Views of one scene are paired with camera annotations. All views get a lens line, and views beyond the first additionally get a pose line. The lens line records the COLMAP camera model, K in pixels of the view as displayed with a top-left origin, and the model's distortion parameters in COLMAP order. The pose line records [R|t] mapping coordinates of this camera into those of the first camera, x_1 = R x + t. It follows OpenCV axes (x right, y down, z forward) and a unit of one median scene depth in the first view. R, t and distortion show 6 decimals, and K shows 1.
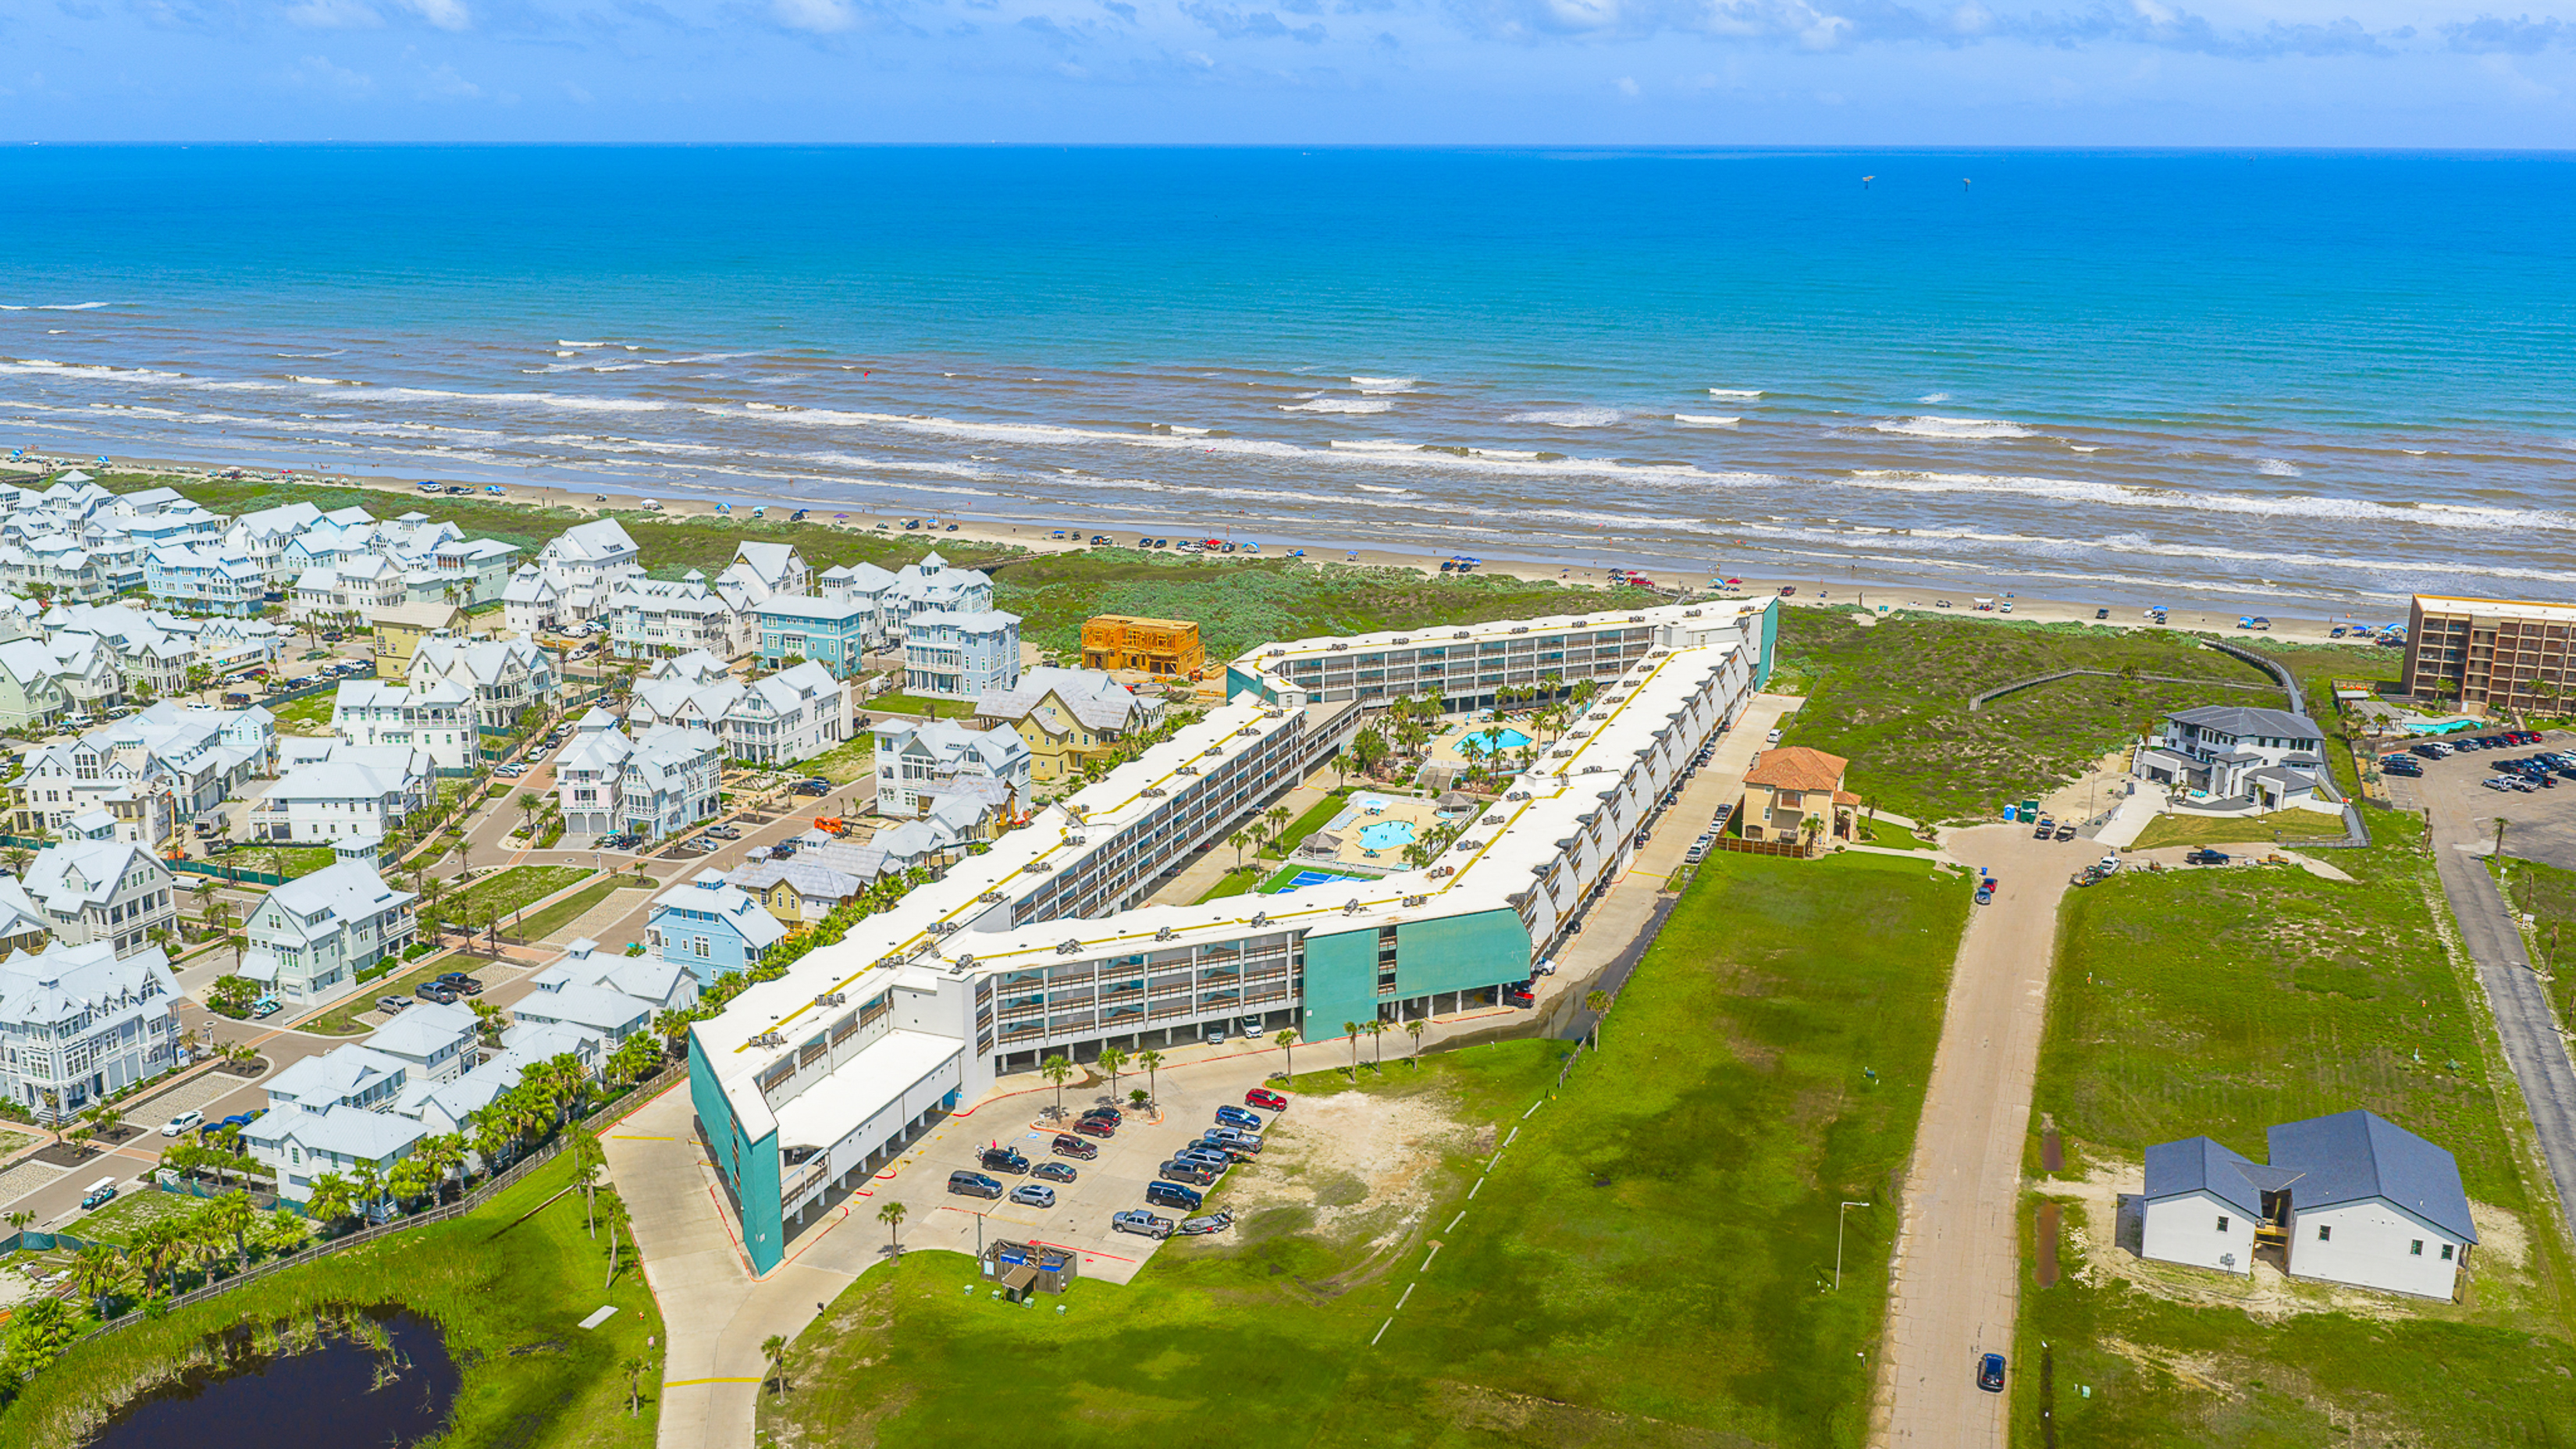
lens RADIAL K [[2258.3, 0, 1186.0], [0, 2258.3, 609.0], [0, 0, 1]] dist [0.028105, -0.052873]
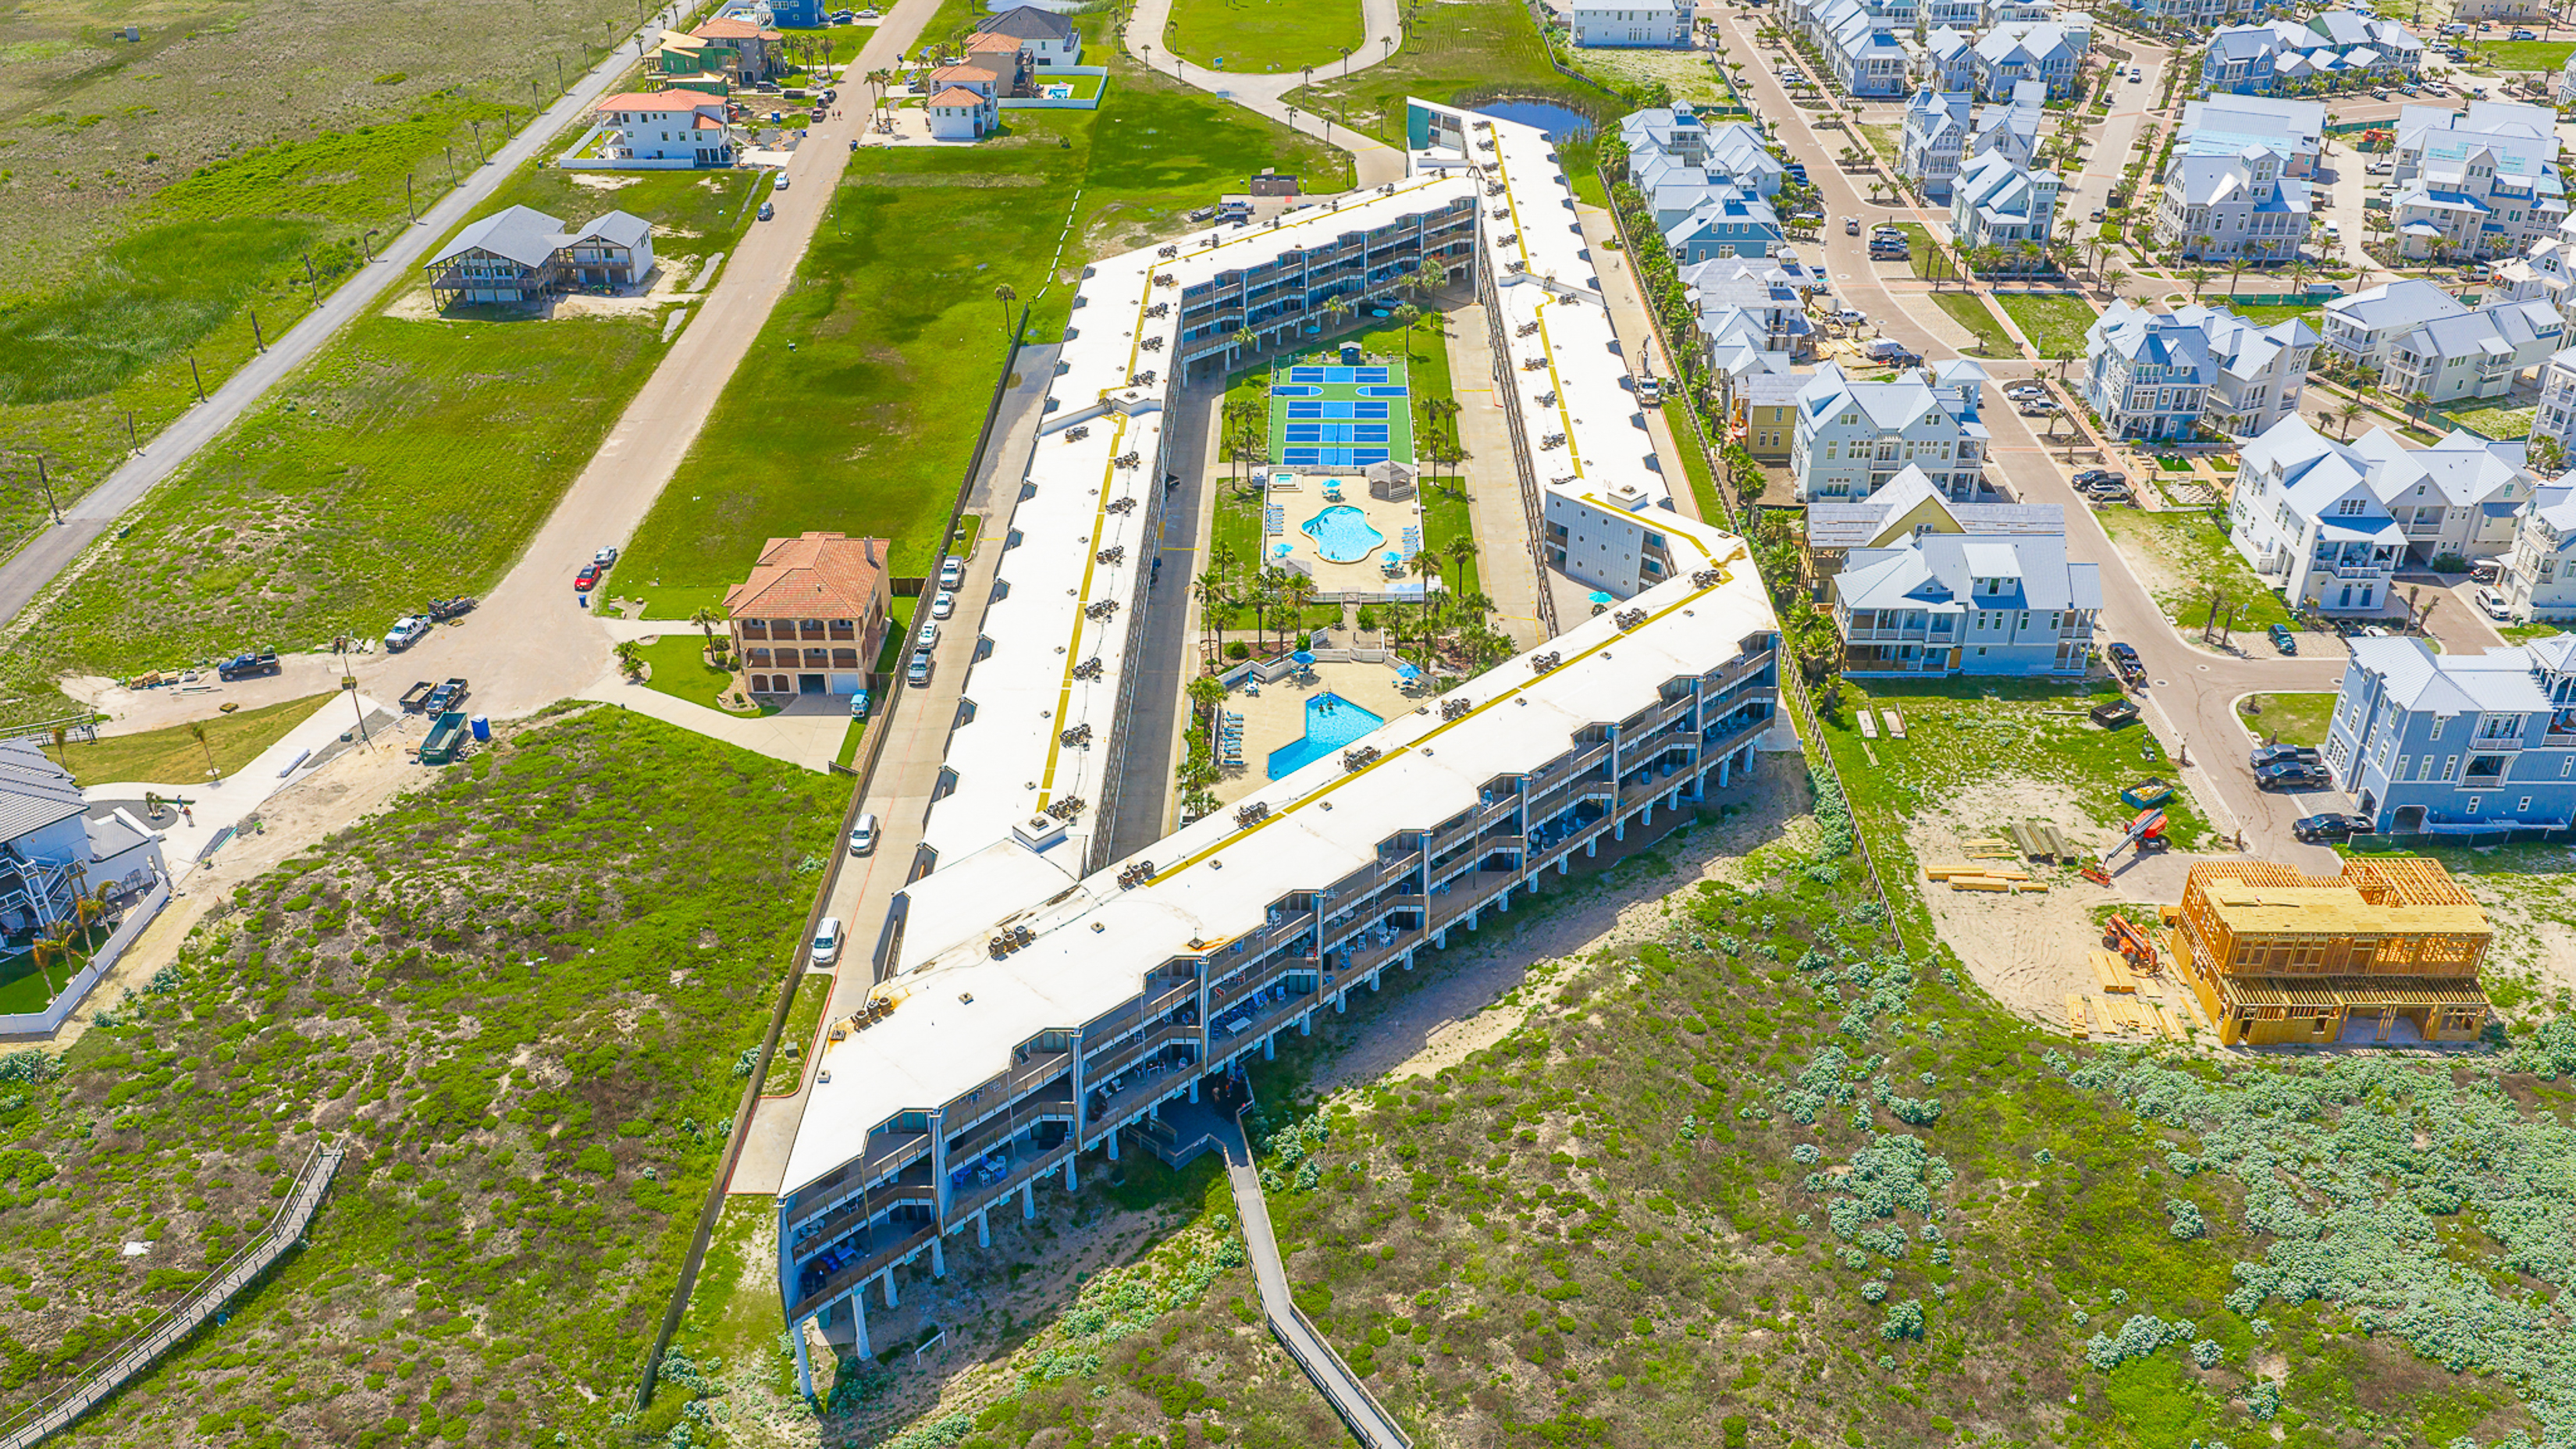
lens RADIAL K [[2153.4, 0, 1296.9], [0, 2153.4, 769.9], [0, 0, 1]] dist [0.031122, -0.094136]
pose [[-0.923446, 0.200903, -0.326932, 0.376277], [-0.078651, 0.734806, 0.673702, -0.351426], [0.375581, 0.647842, -0.662752, 1.600588]]
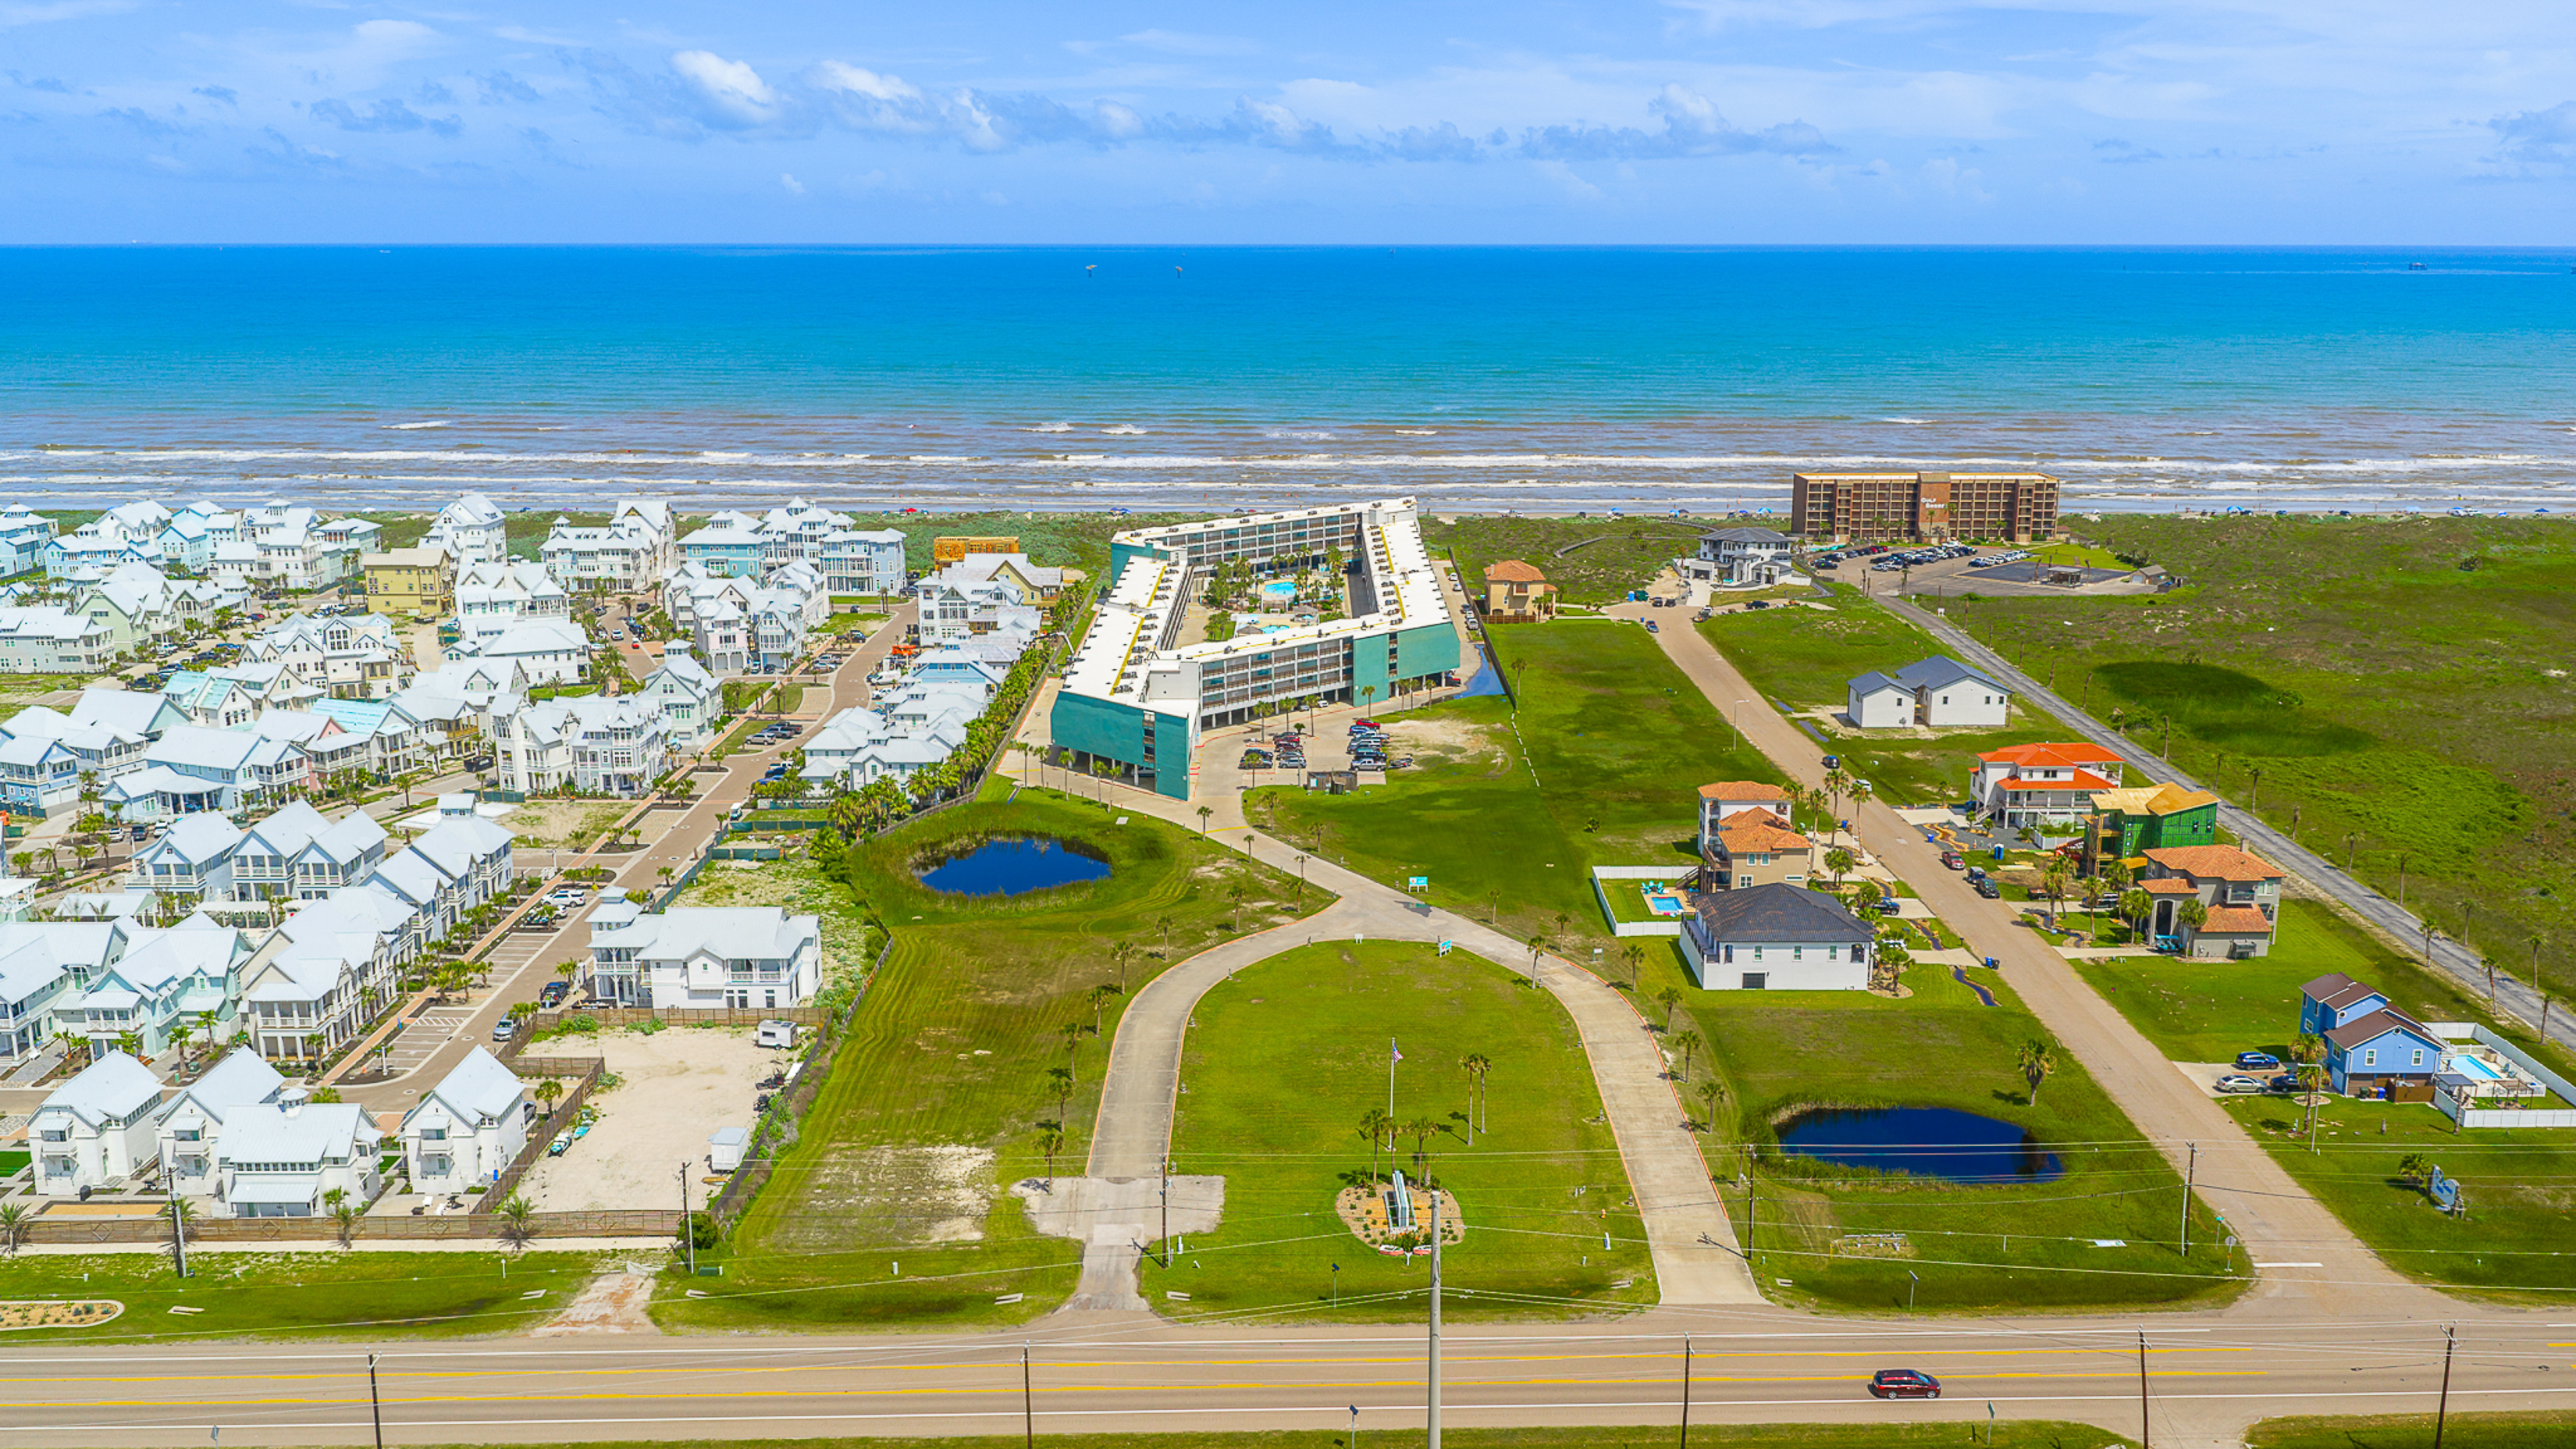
lens RADIAL K [[2255.0, 0, 1239.6], [0, 2255.0, 727.9], [0, 0, 1]] dist [0.016962, -0.040600]
pose [[0.929557, -0.080437, 0.359796, -0.486805], [0.077228, 0.996741, 0.023310, 0.131653], [-0.360499, 0.006119, 0.932740, -0.379058]]
